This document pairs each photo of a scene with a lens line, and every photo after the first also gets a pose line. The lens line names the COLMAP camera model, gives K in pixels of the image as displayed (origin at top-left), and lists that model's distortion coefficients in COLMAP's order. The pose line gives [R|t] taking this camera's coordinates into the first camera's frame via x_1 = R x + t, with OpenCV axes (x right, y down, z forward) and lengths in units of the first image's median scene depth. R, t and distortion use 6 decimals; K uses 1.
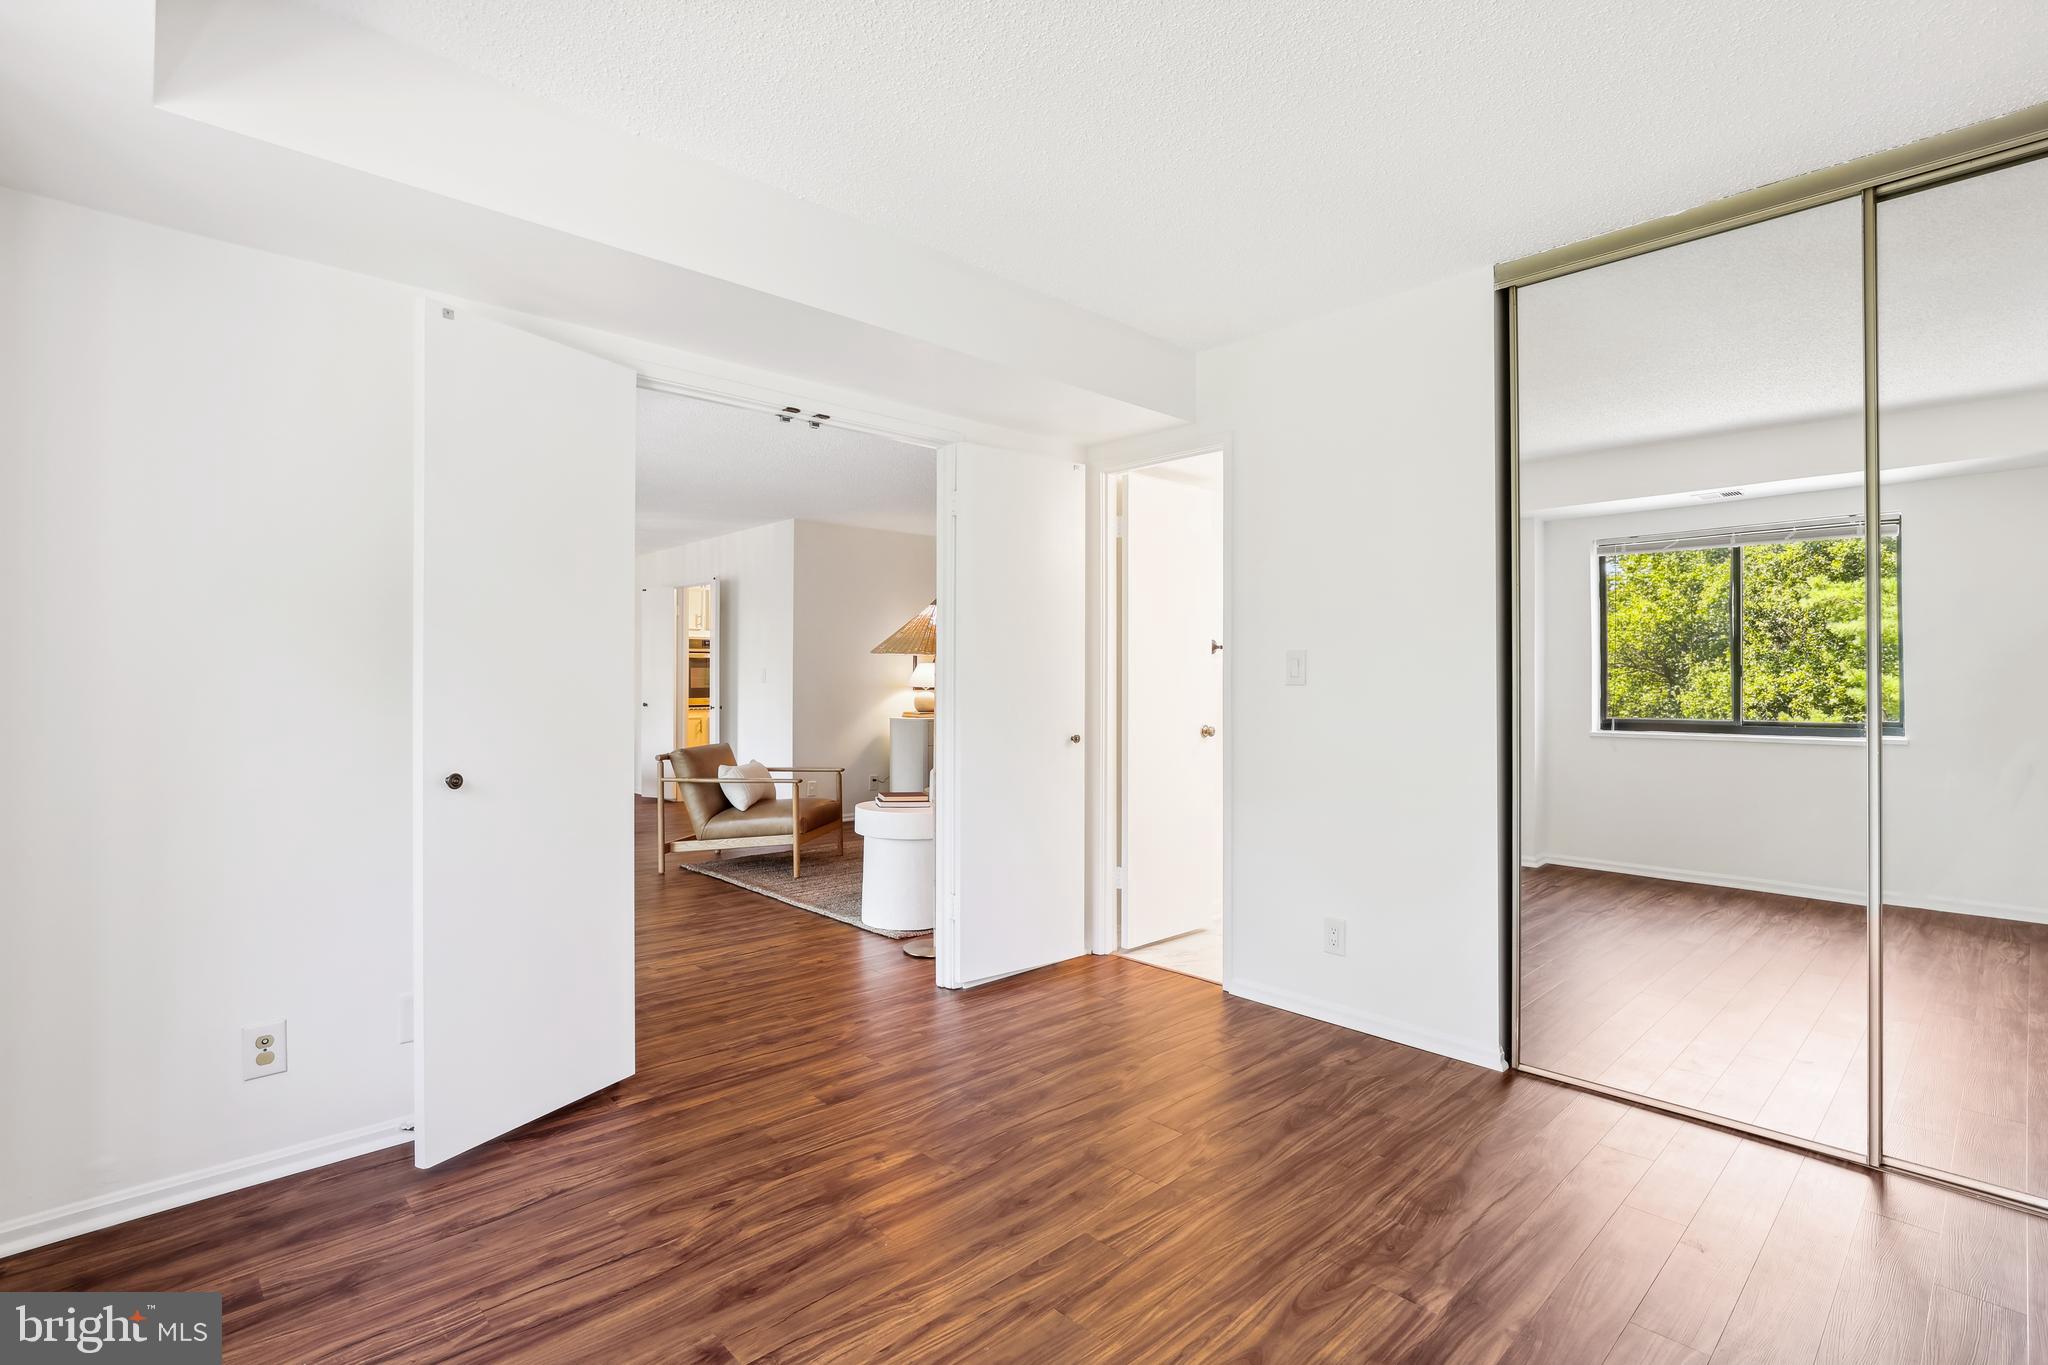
lens RADIAL K [[952.6, 0, 1028.8], [0, 952.6, 669.2], [0, 0, 1]] dist [-0.016547, 0.001605]
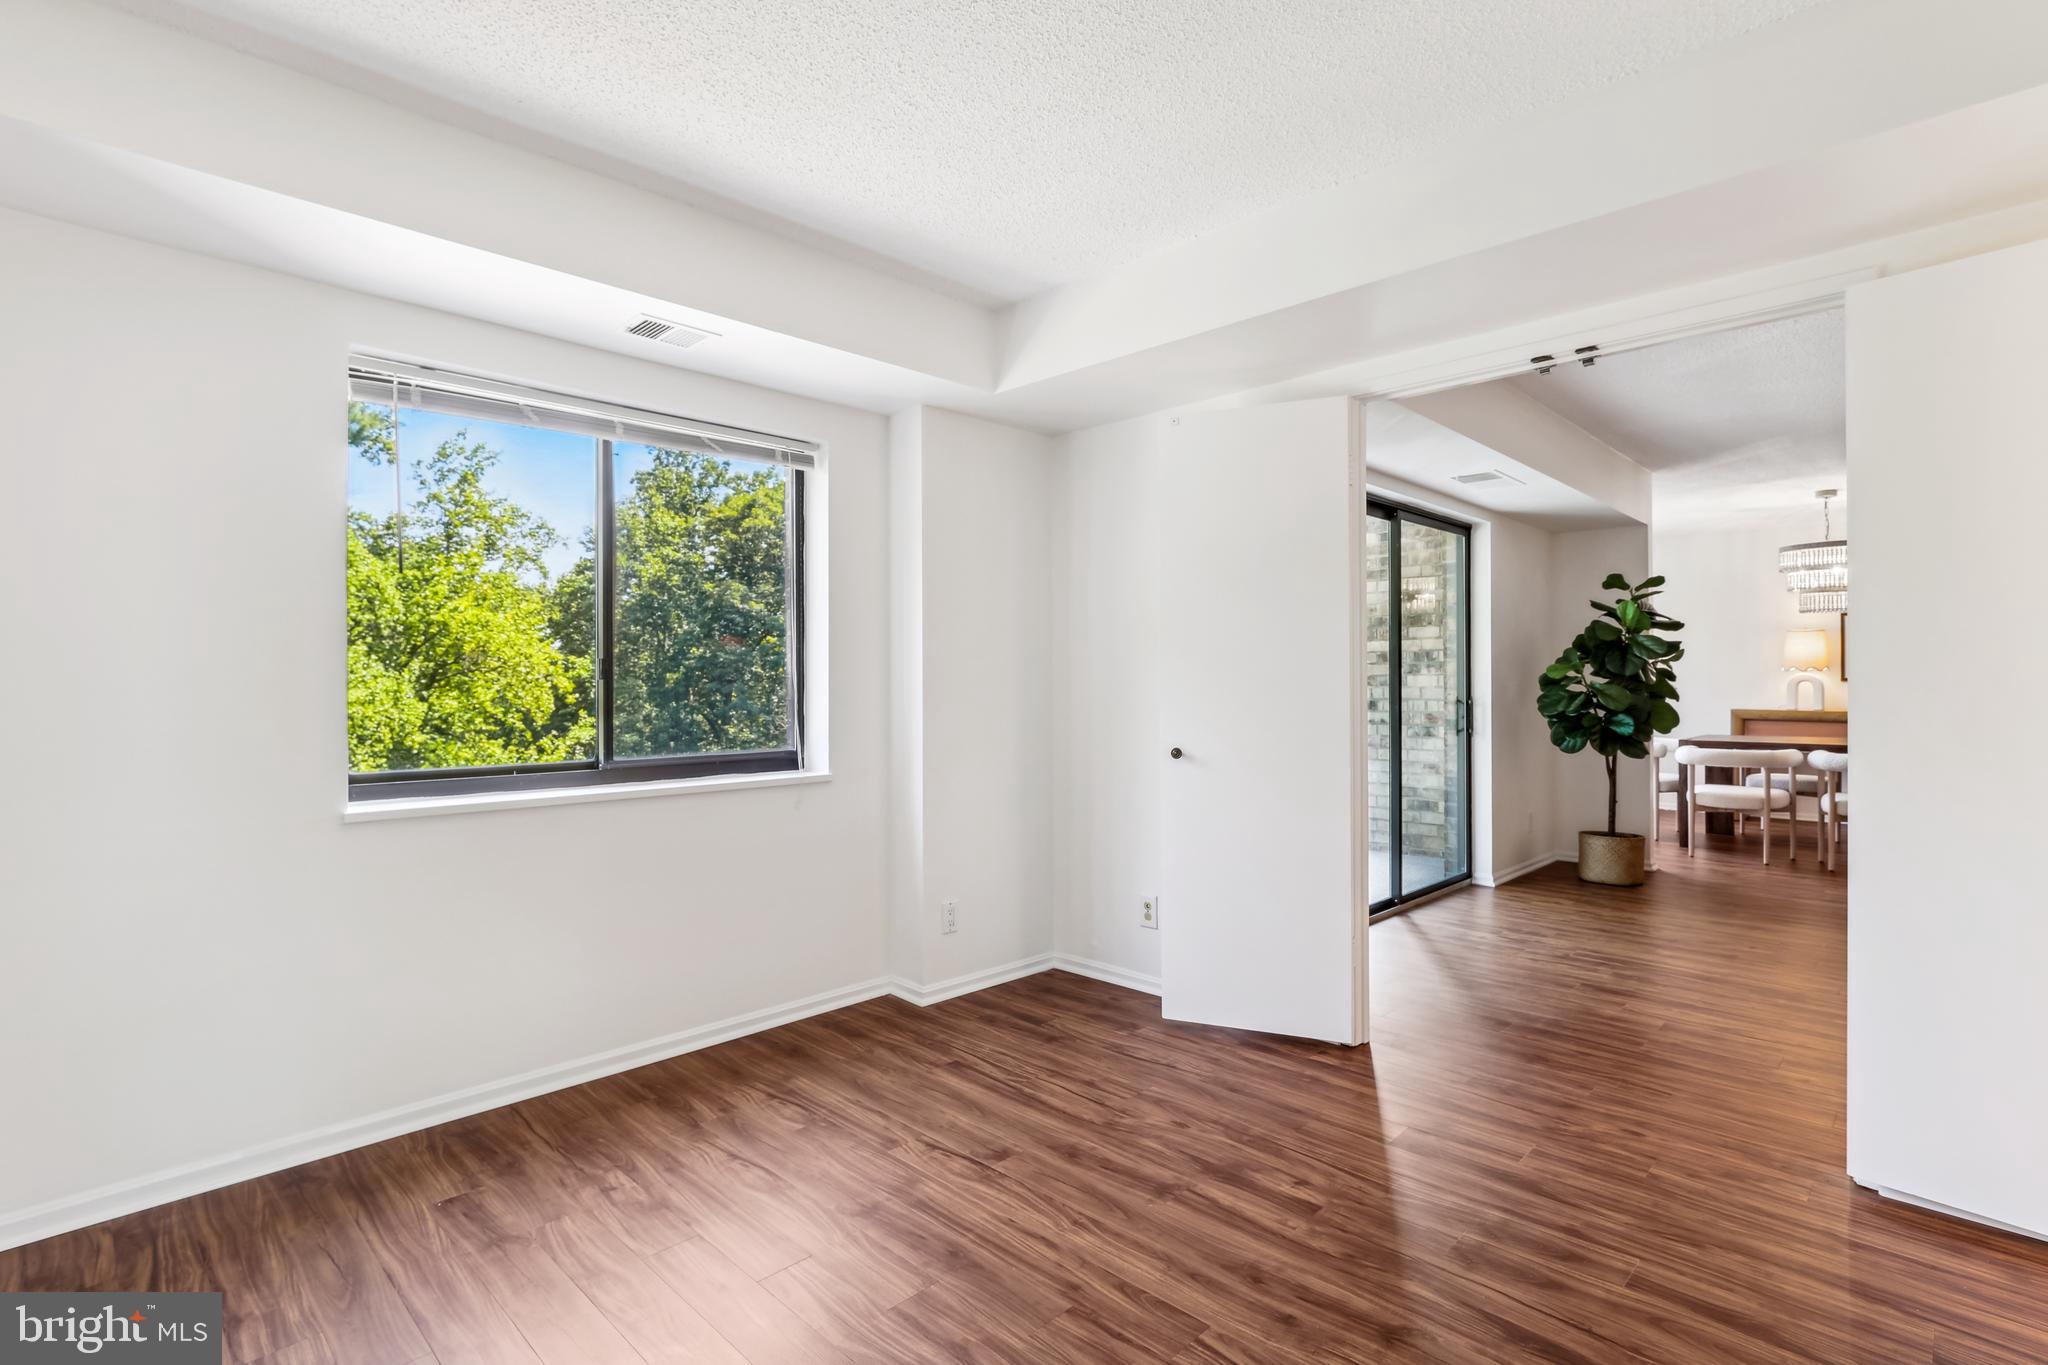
lens RADIAL K [[987.1, 0, 1050.2], [0, 987.1, 683.7], [0, 0, 1]] dist [-0.018957, 0.000925]
pose [[0.050281, 0.002997, -0.998731, 0.811091], [0.013262, 0.999905, 0.003669, 0.007035], [0.998647, -0.013430, 0.050236, 0.708764]]
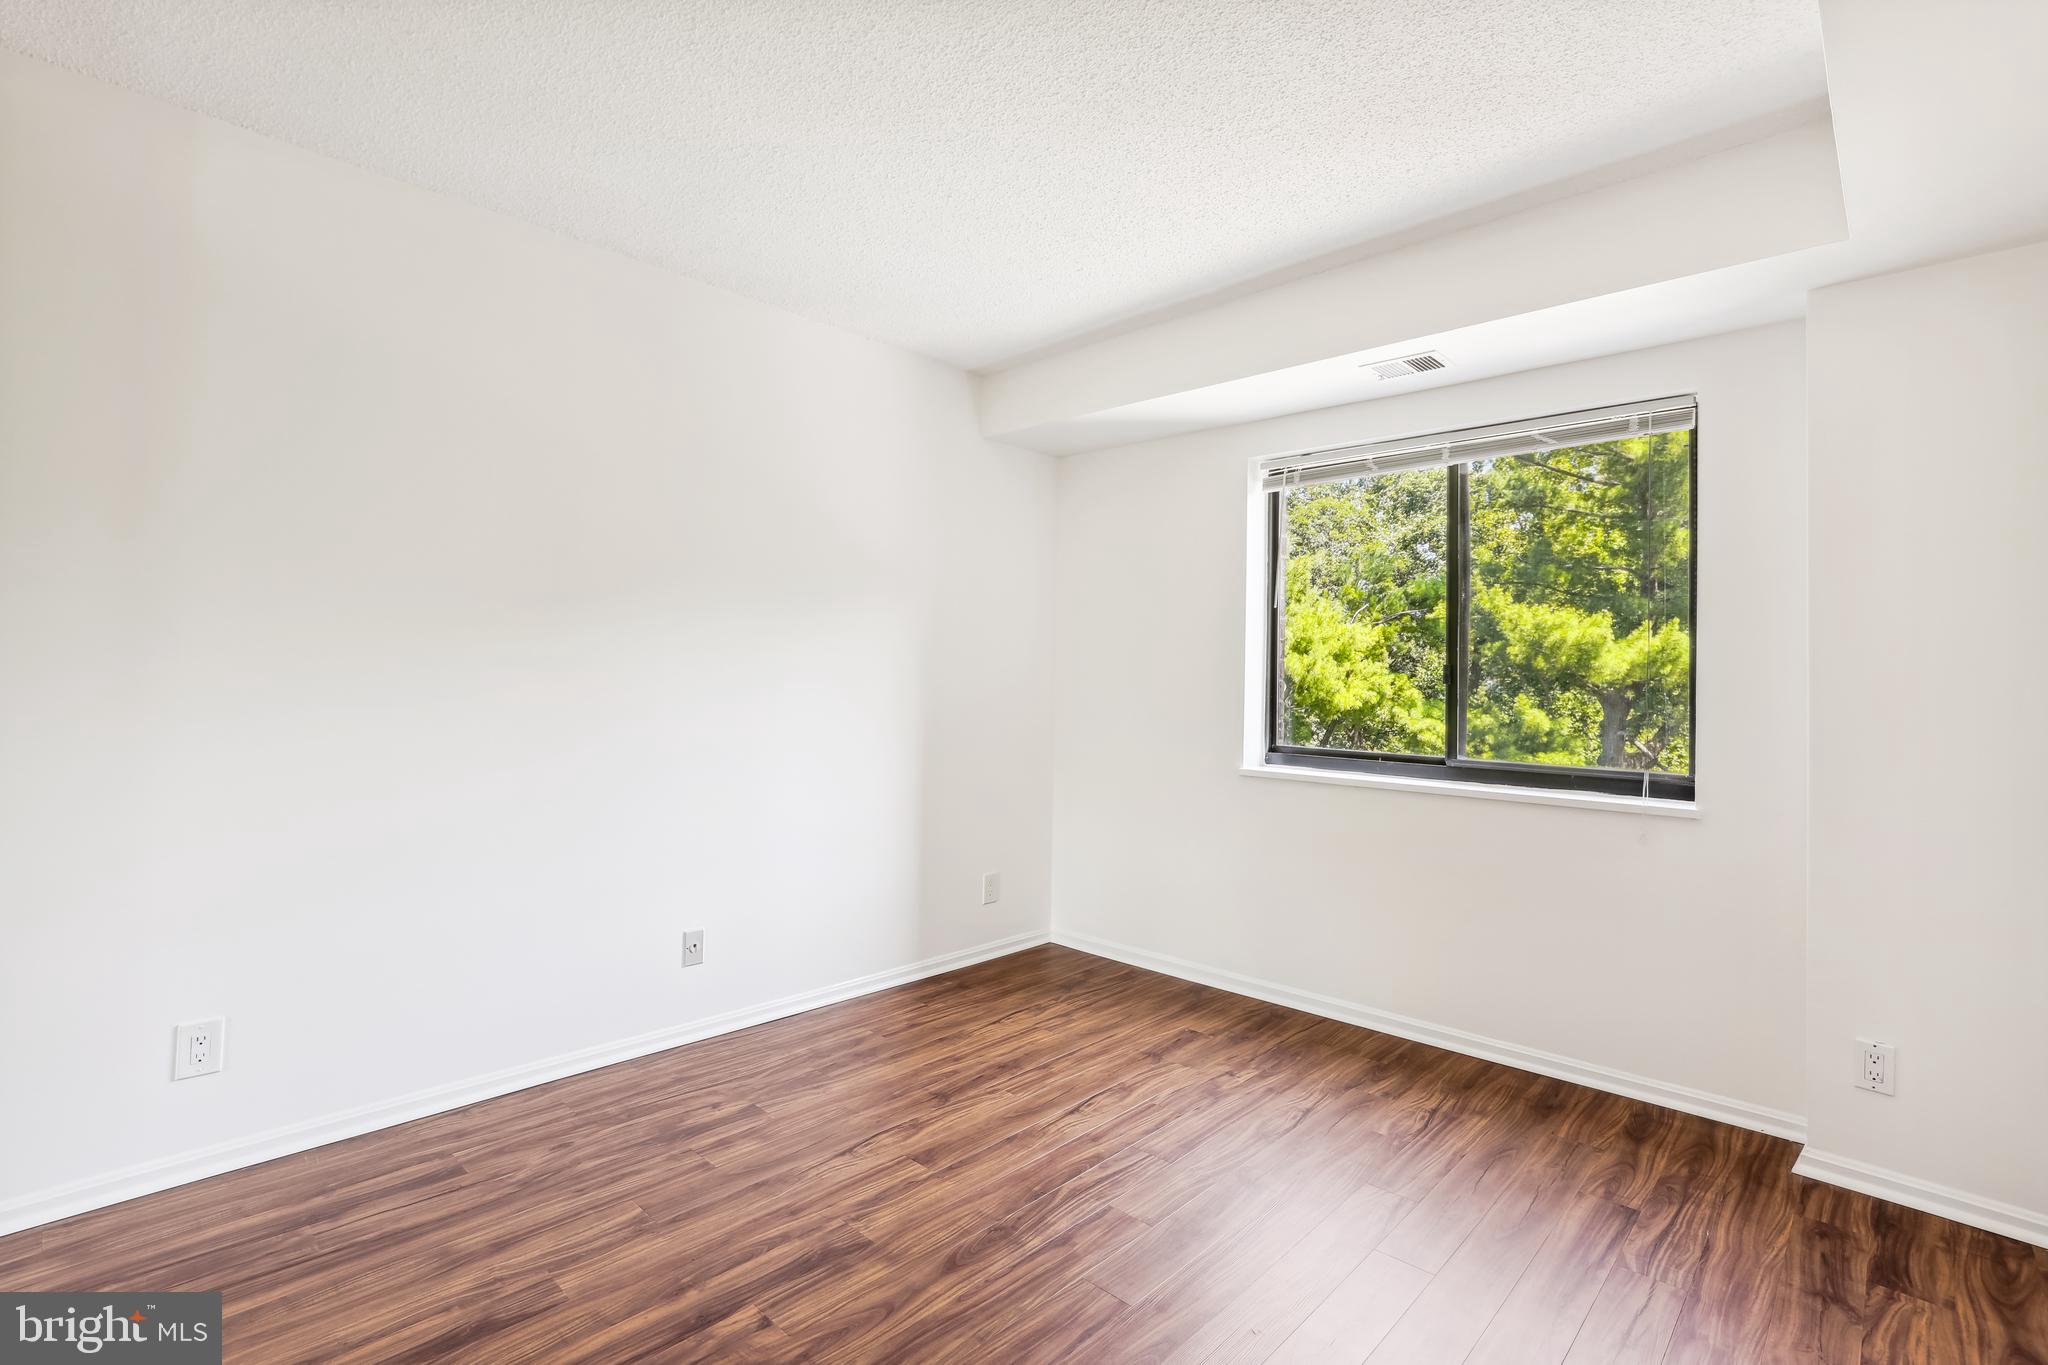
lens RADIAL K [[952.6, 0, 1028.8], [0, 952.6, 669.2], [0, 0, 1]] dist [-0.016547, 0.001605]
pose [[-0.998768, -0.017921, -0.046270, 0.148069], [-0.017052, 0.999672, -0.019098, 0.013091], [0.046597, -0.018285, -0.998746, 1.530624]]
